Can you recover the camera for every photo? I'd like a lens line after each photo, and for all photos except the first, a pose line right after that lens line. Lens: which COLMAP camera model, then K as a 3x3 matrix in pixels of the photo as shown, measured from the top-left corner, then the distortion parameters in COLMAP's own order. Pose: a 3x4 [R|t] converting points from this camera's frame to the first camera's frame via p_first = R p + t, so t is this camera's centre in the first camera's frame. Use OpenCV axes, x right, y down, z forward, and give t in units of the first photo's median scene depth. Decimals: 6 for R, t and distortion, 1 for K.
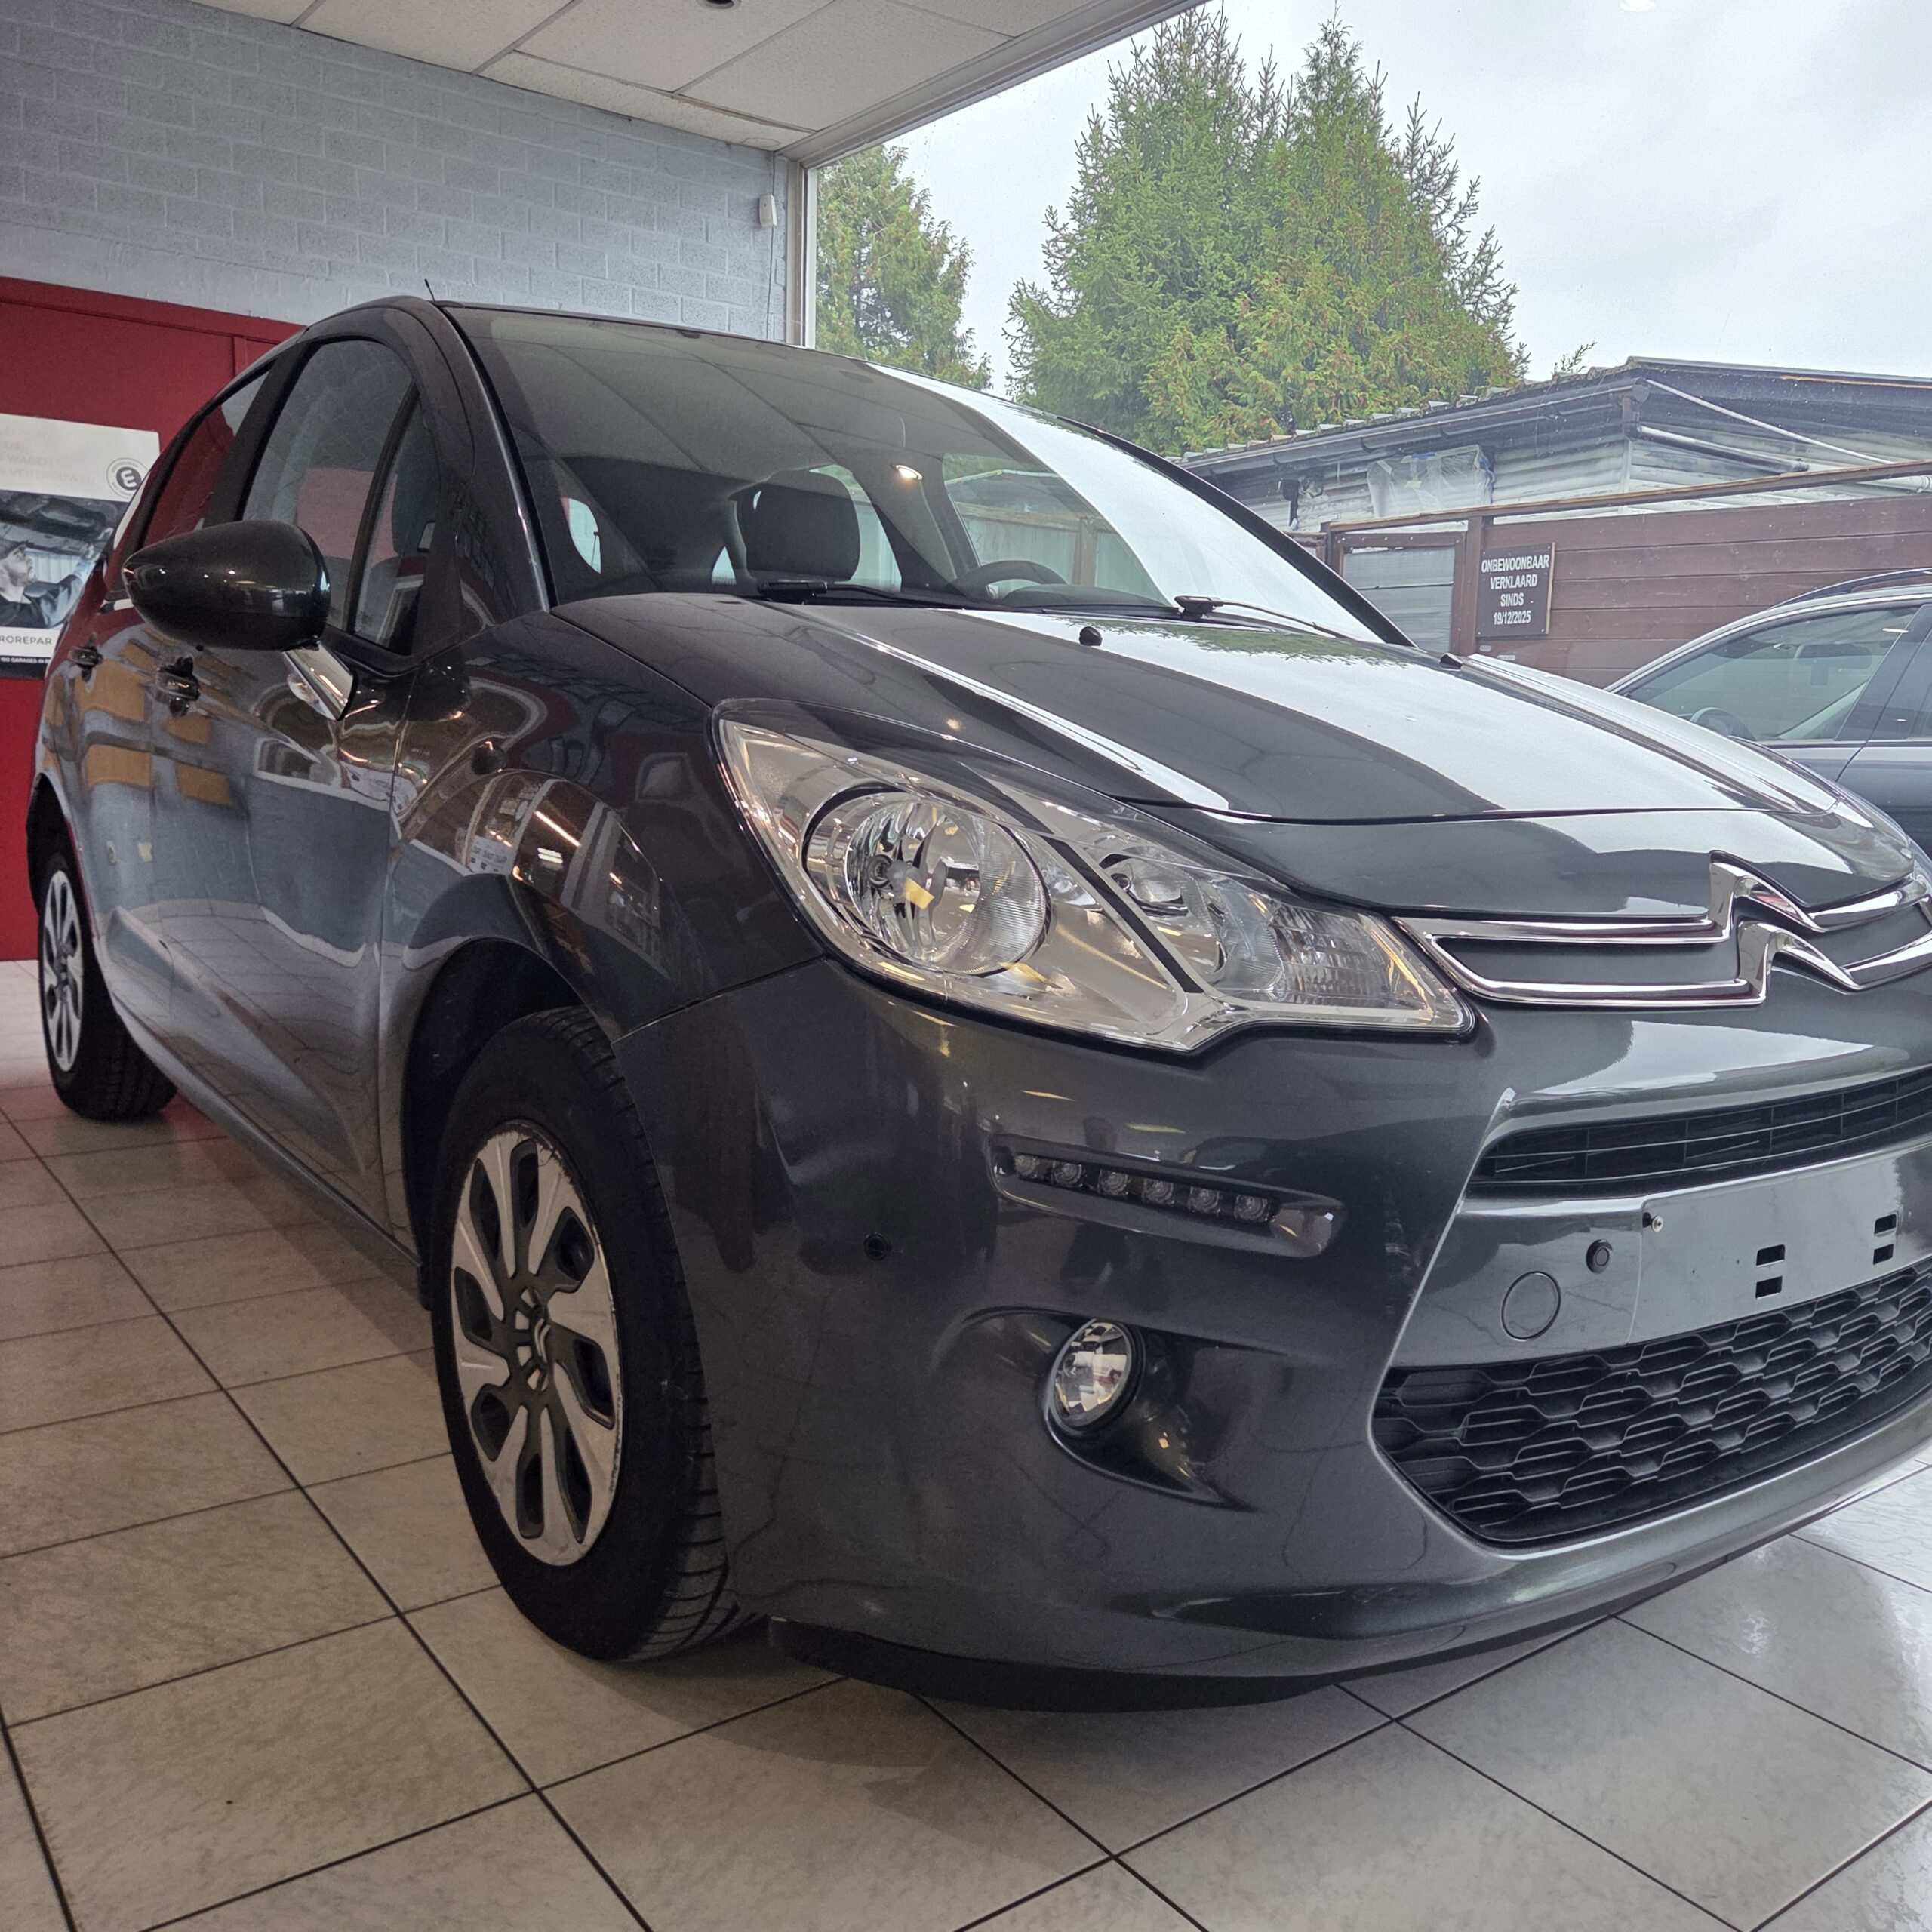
lens RADIAL K [[1746.4, 0, 969.2], [0, 1746.4, 869.9], [0, 0, 1]] dist [0.064693, -0.097888]
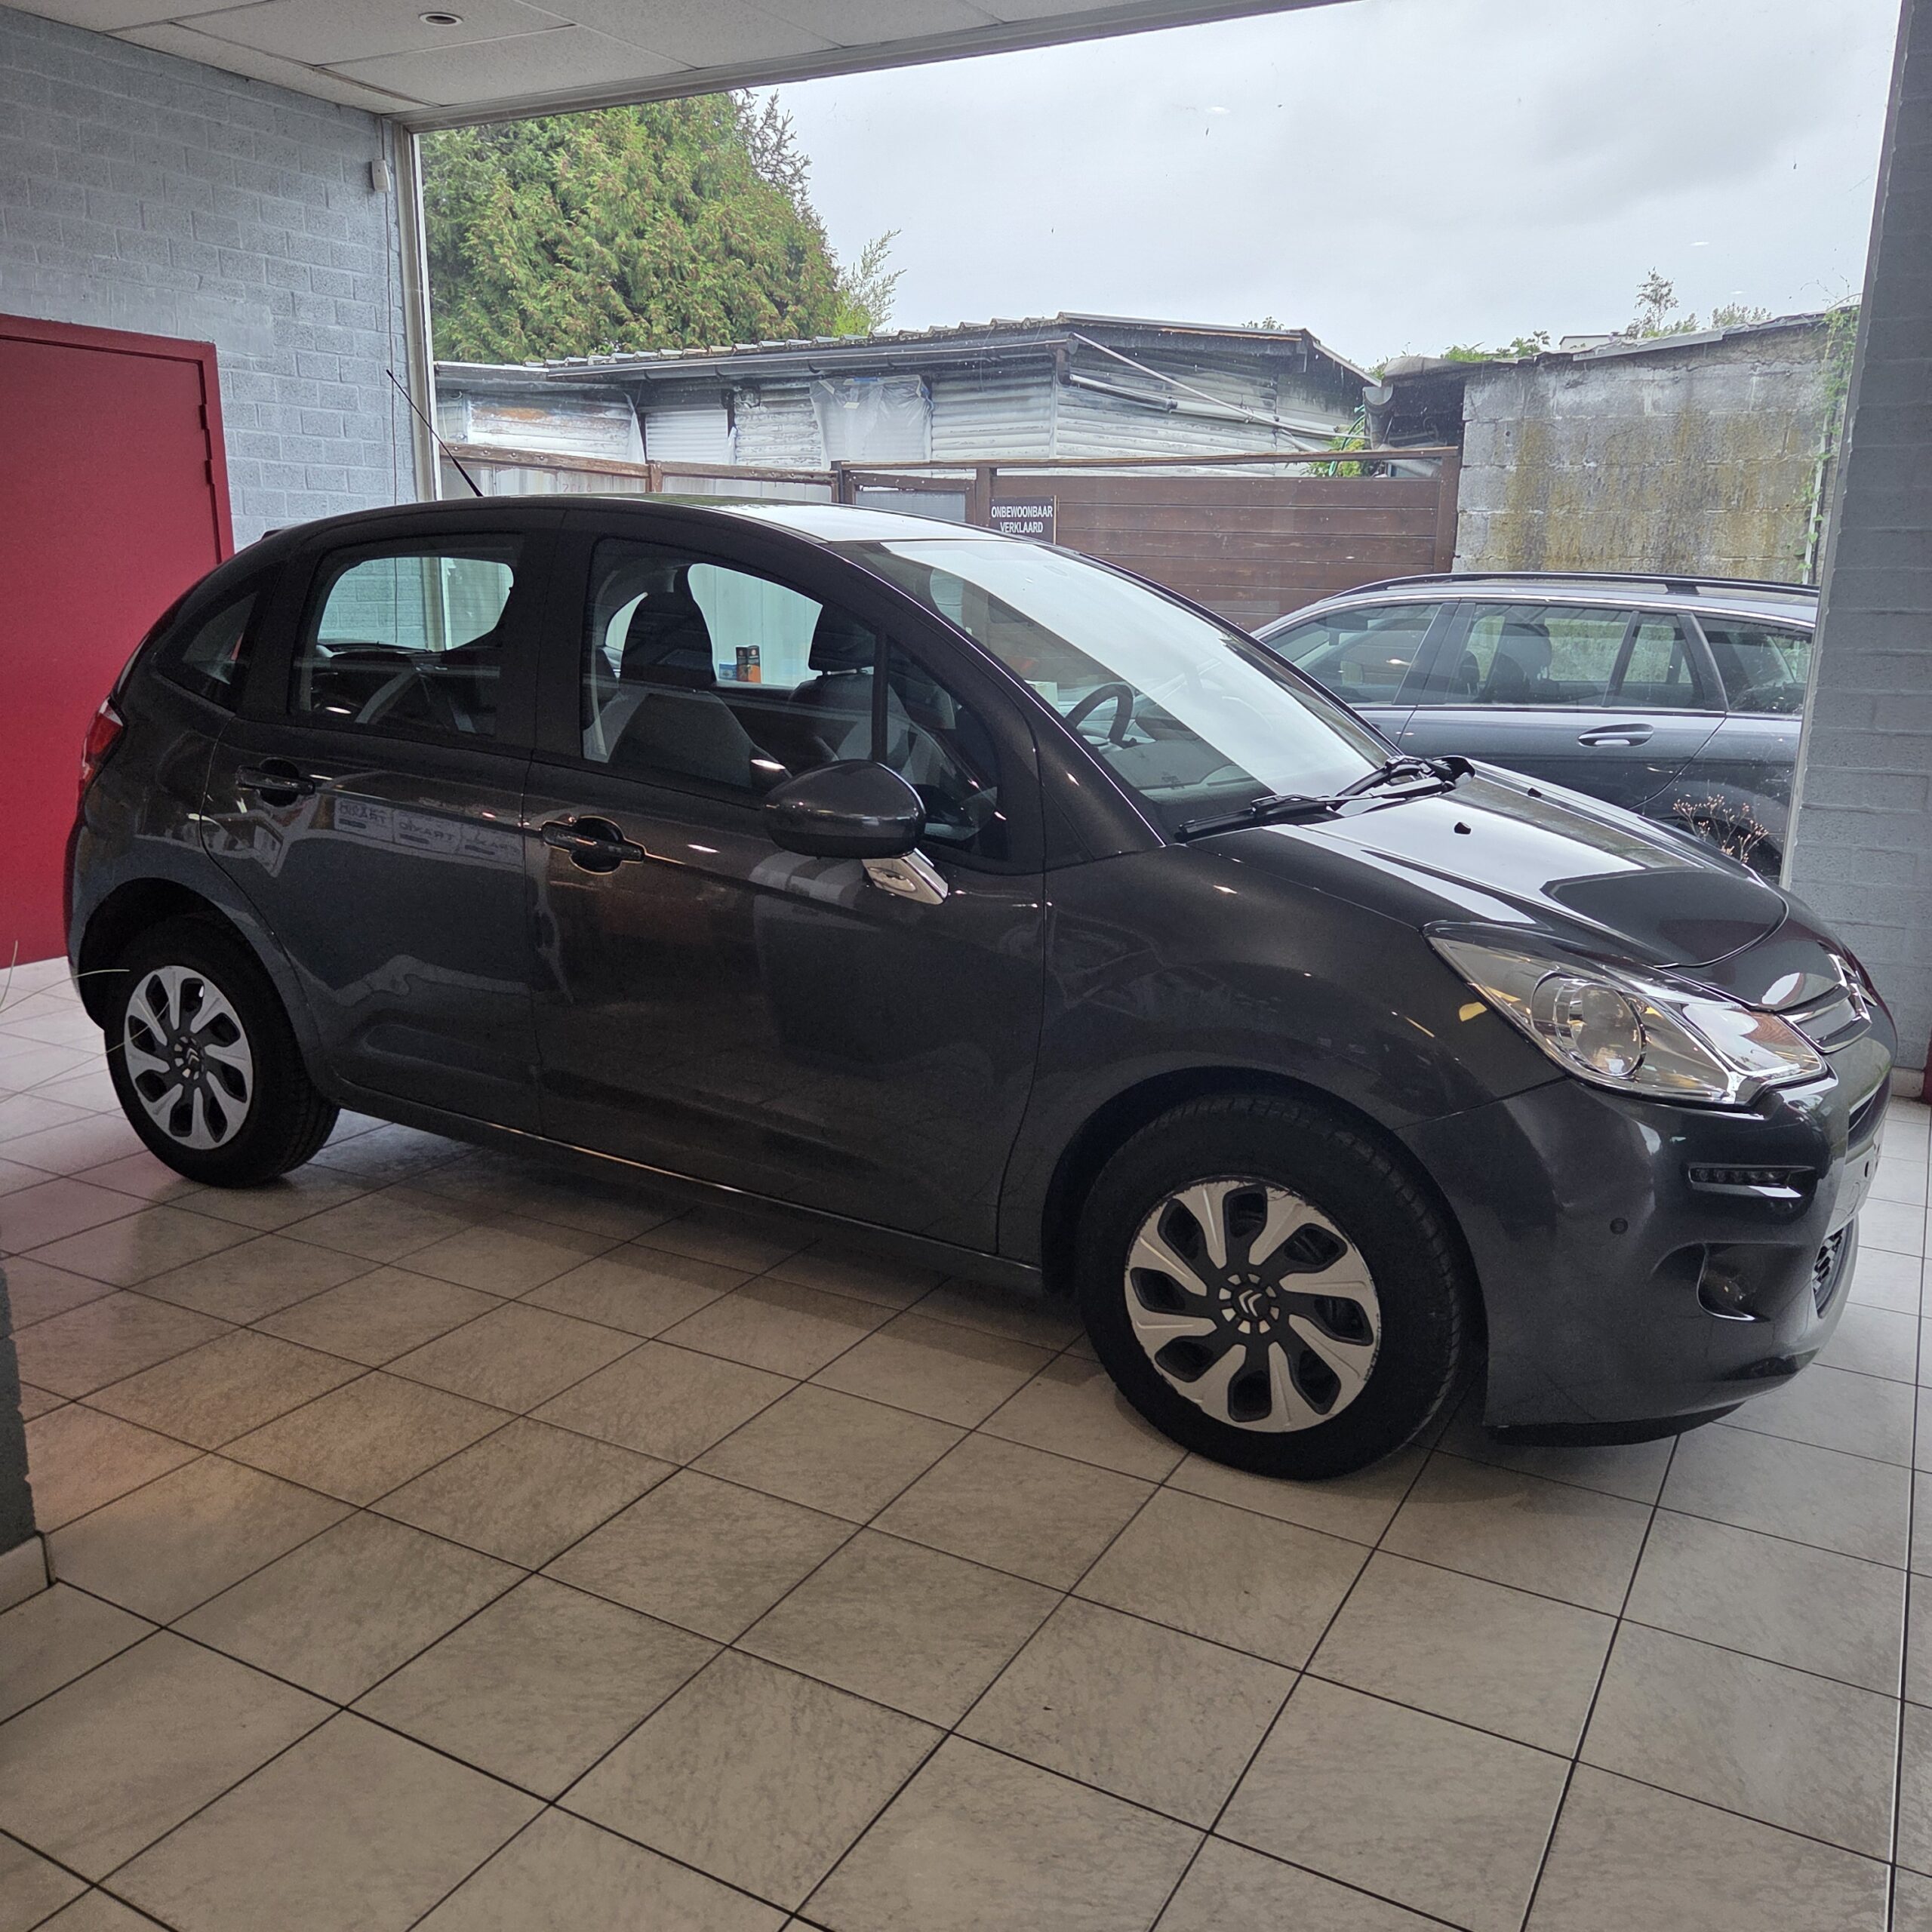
lens RADIAL K [[1746.4, 0, 969.2], [0, 1746.4, 869.9], [0, 0, 1]] dist [0.064693, -0.097888]
pose [[0.911932, -0.088331, 0.400722, -0.166061], [0.050473, 0.993287, 0.104087, -0.047512], [-0.407226, -0.074694, 0.910268, -0.052151]]
